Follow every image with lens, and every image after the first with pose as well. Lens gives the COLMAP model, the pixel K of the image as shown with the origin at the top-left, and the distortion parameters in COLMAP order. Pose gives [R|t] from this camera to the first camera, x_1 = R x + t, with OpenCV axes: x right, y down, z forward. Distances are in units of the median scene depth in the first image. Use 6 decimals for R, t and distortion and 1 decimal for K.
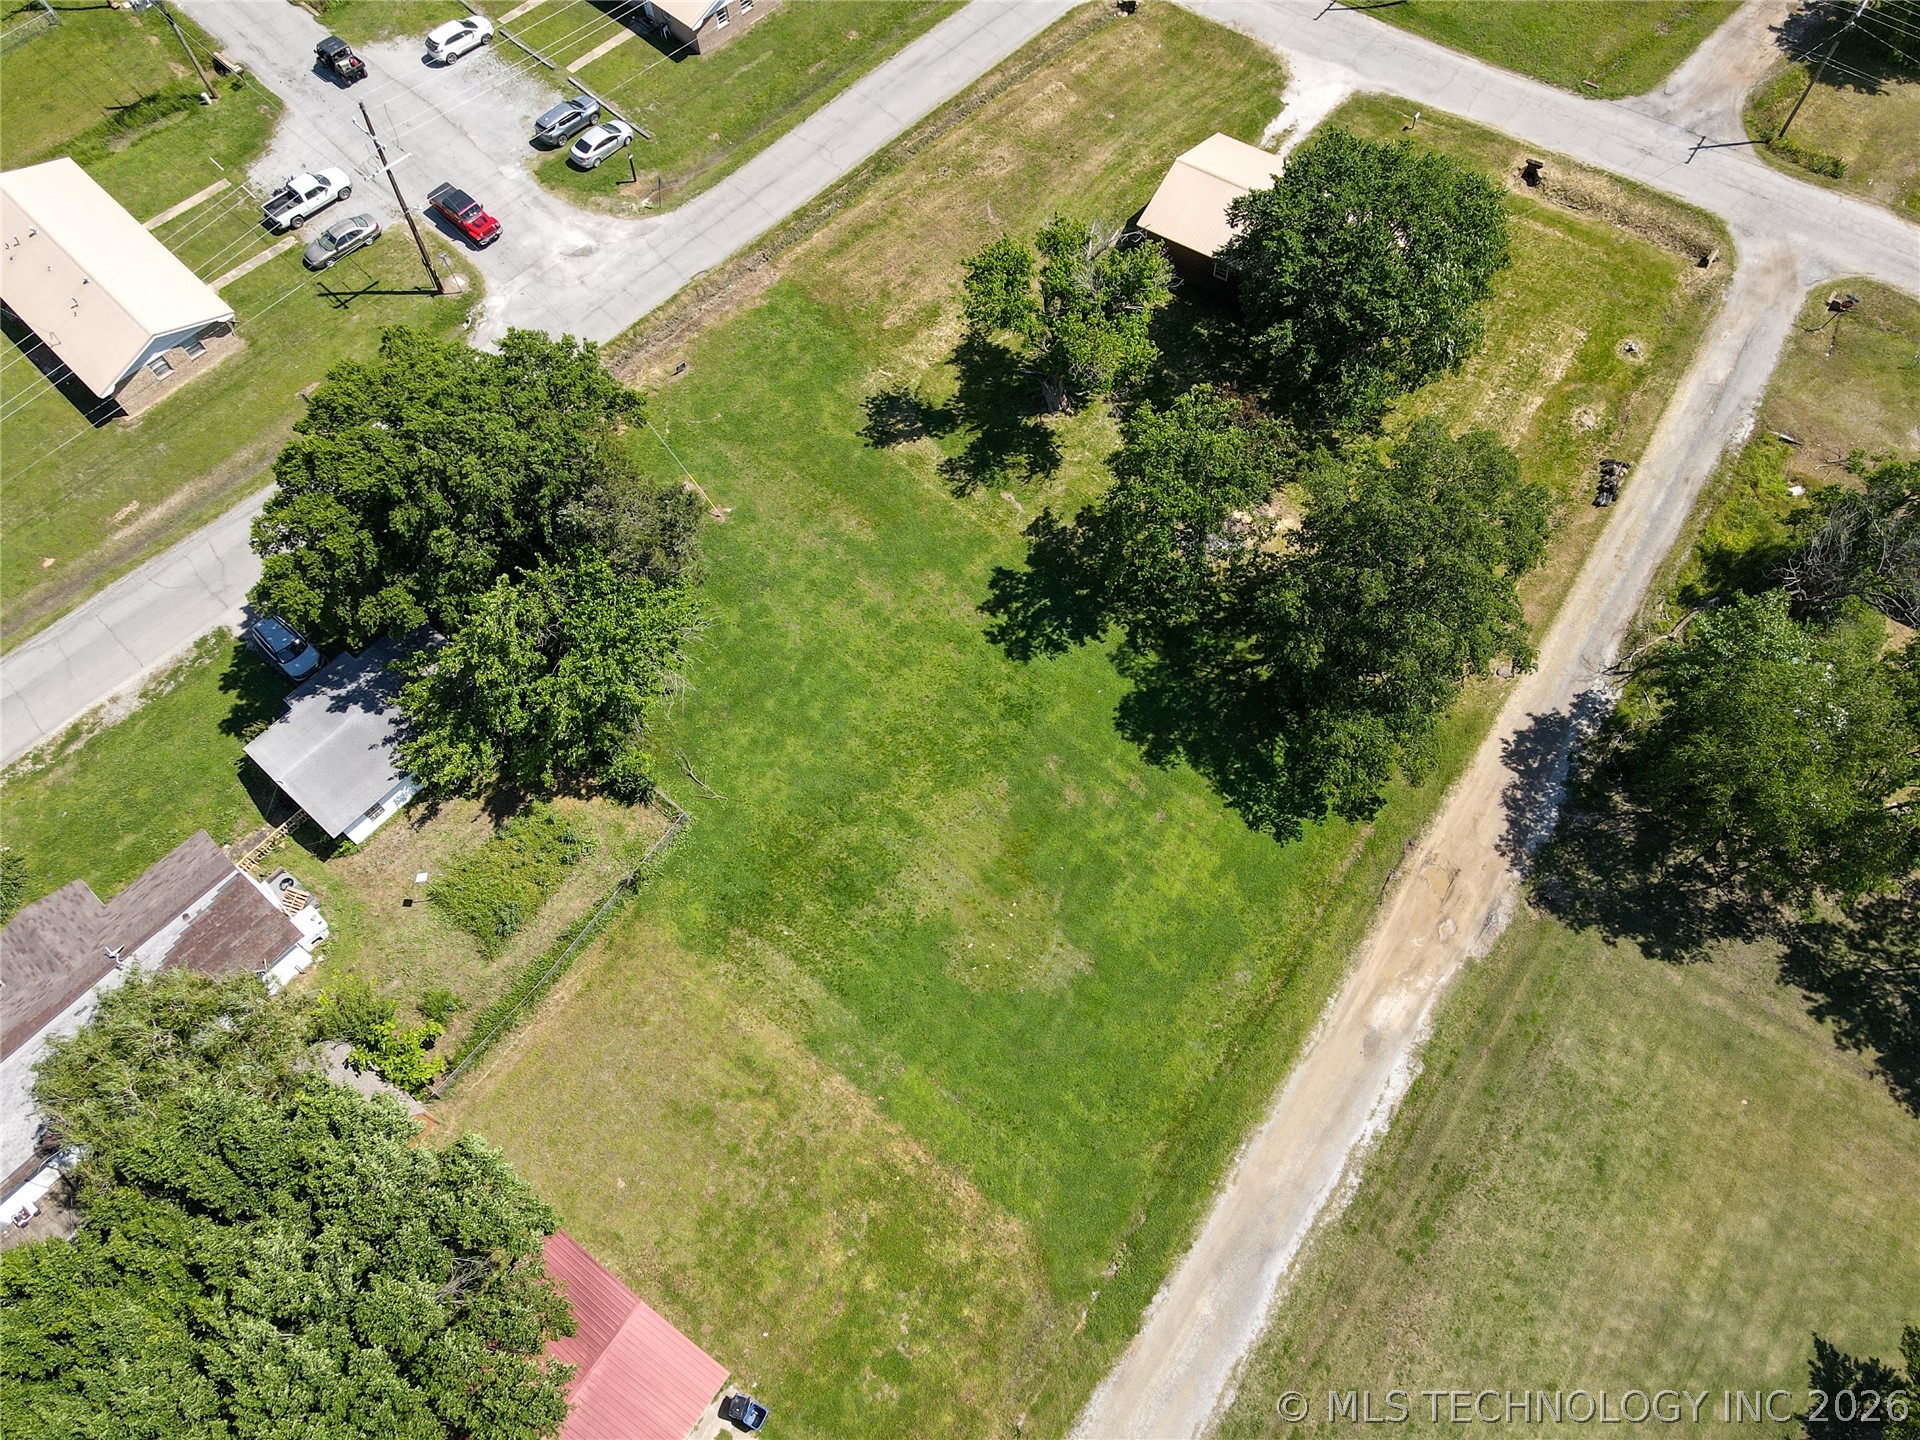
lens RADIAL K [[1410.7, 0, 972.1], [0, 1410.7, 712.2], [0, 0, 1]] dist [0.023948, -0.004842]
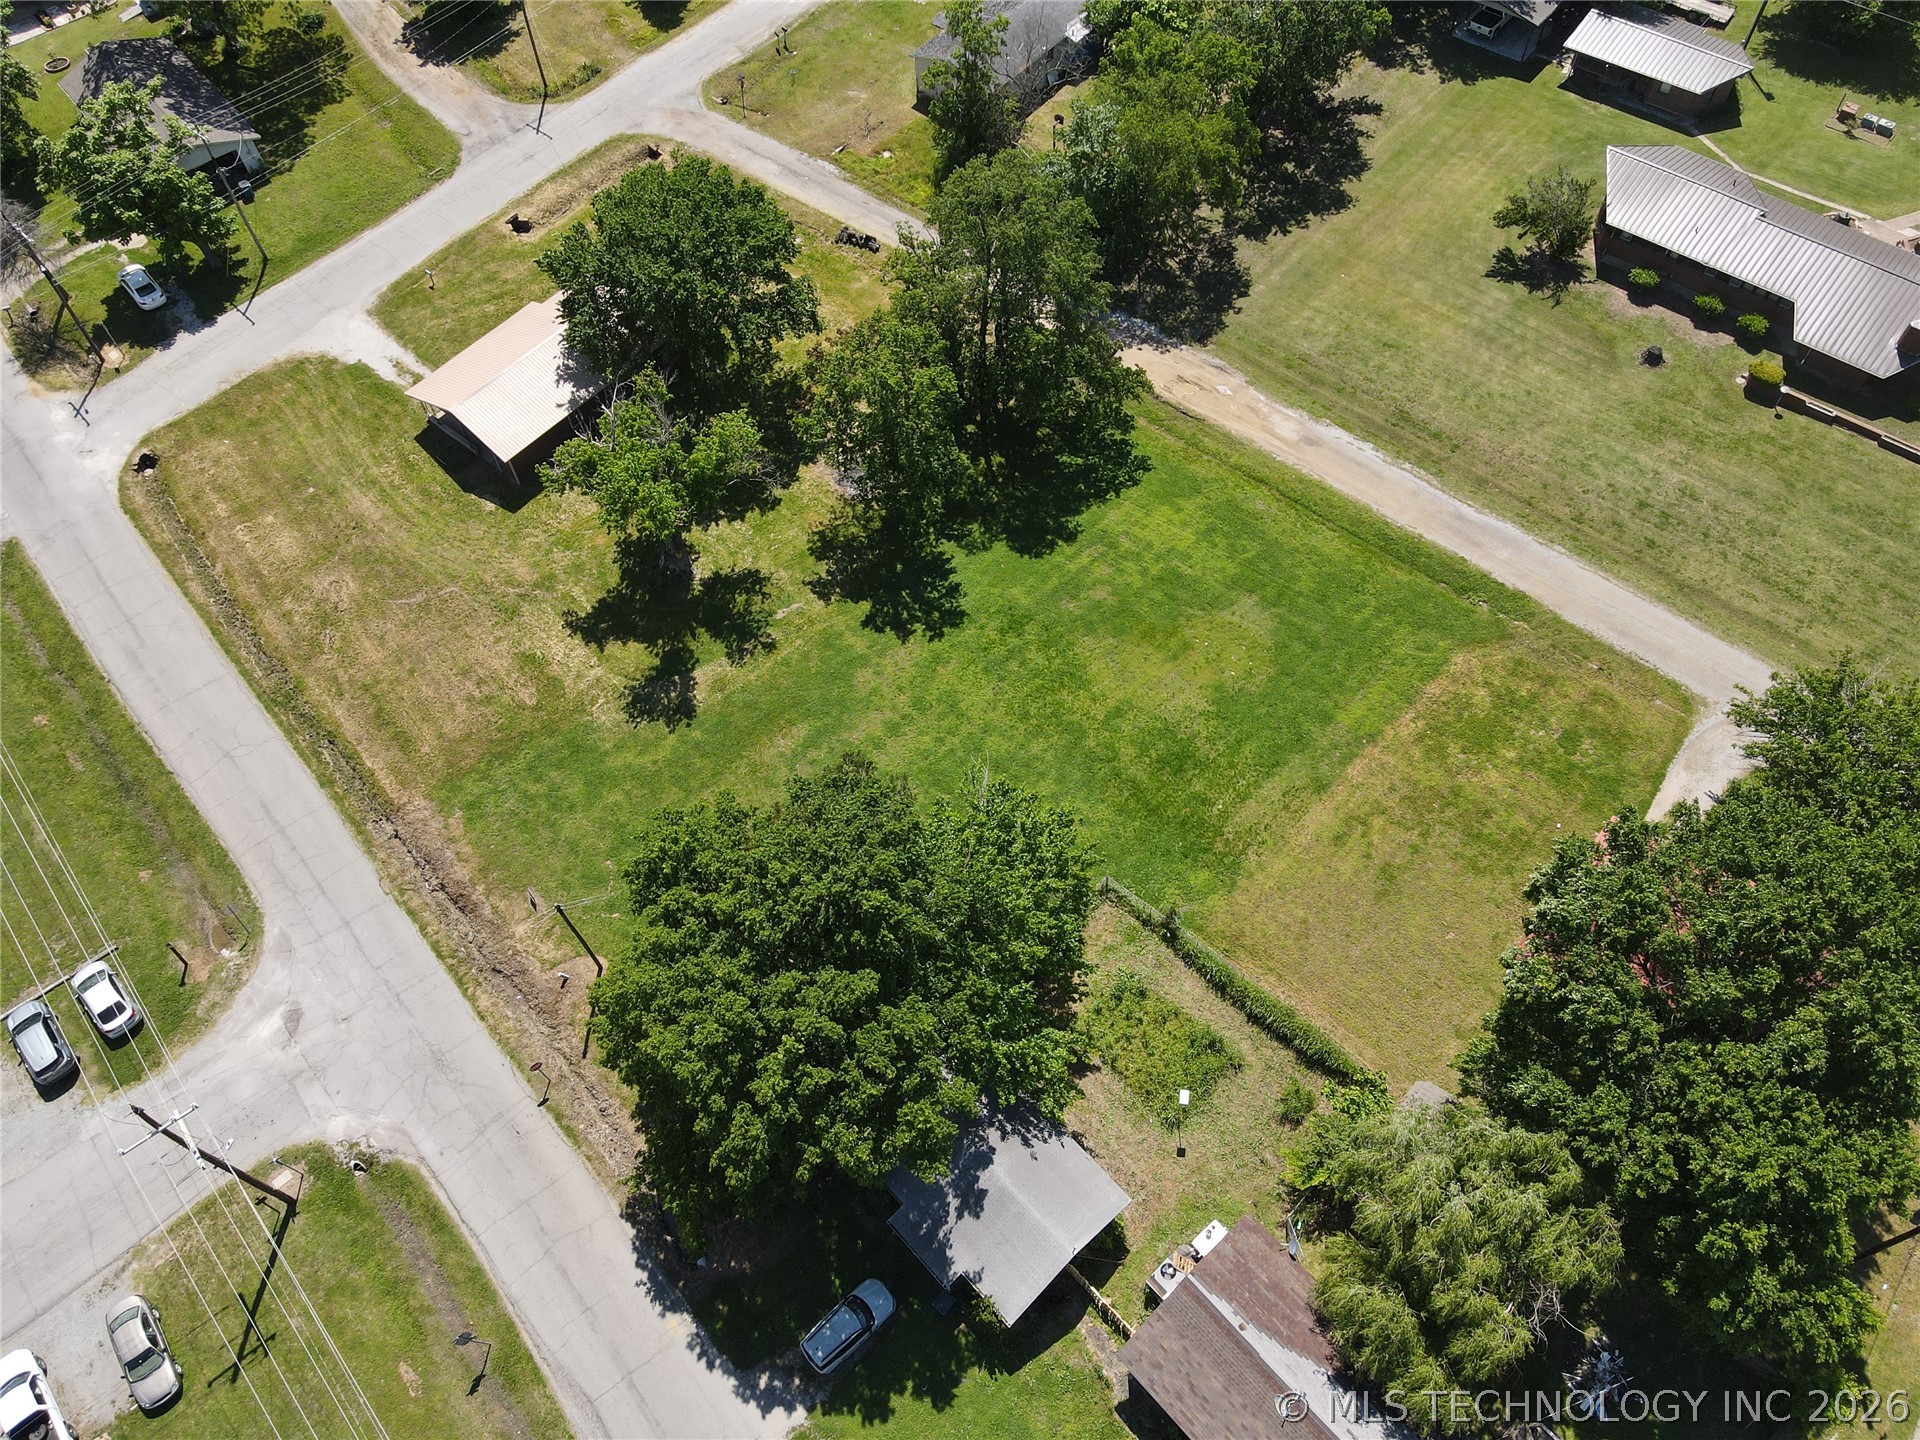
lens RADIAL K [[1410.7, 0, 971.8], [0, 1410.7, 709.4], [0, 0, 1]] dist [0.023948, -0.004842]
pose [[0.100131, -0.820919, 0.562198, -0.667043], [0.883782, 0.332942, 0.328754, -0.382658], [-0.457059, 0.463942, 0.758851, 0.190461]]
